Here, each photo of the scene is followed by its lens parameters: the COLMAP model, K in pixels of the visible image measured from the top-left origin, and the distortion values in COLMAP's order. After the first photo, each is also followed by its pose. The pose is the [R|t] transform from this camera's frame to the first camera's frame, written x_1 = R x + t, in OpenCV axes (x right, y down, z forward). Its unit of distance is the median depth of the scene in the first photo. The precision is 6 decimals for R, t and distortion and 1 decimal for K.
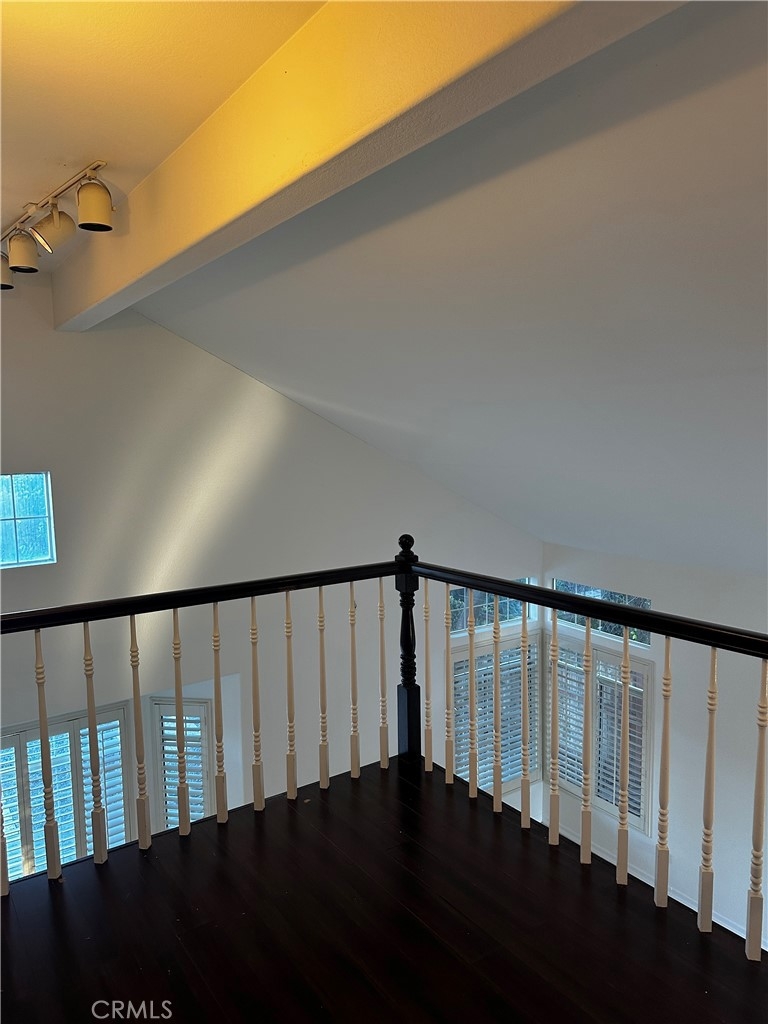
lens RADIAL K [[699.2, 0, 384.8], [0, 699.2, 513.2], [0, 0, 1]] dist [0.012592, -0.003276]
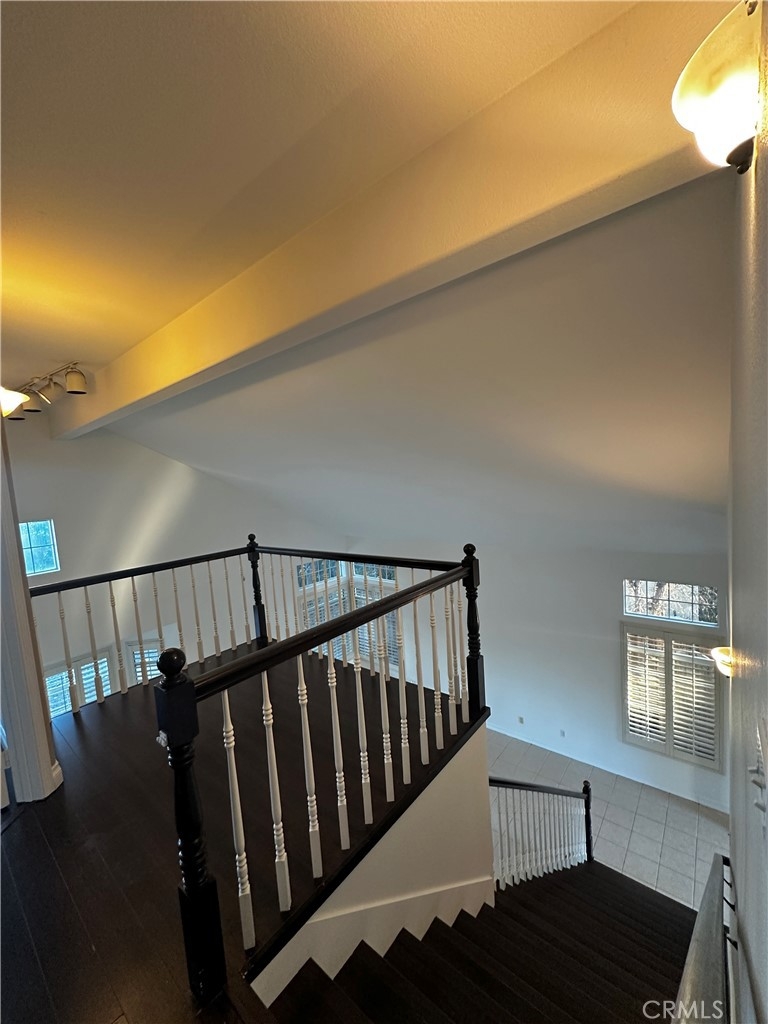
lens RADIAL K [[407.1, 0, 382.0], [0, 407.1, 511.1], [0, 0, 1]] dist [-0.006971, 0.001921]
pose [[0.965594, -0.074091, 0.249276, 0.110824], [0.083176, 0.996193, -0.026098, 0.026255], [-0.246394, 0.045934, 0.968081, -0.308301]]
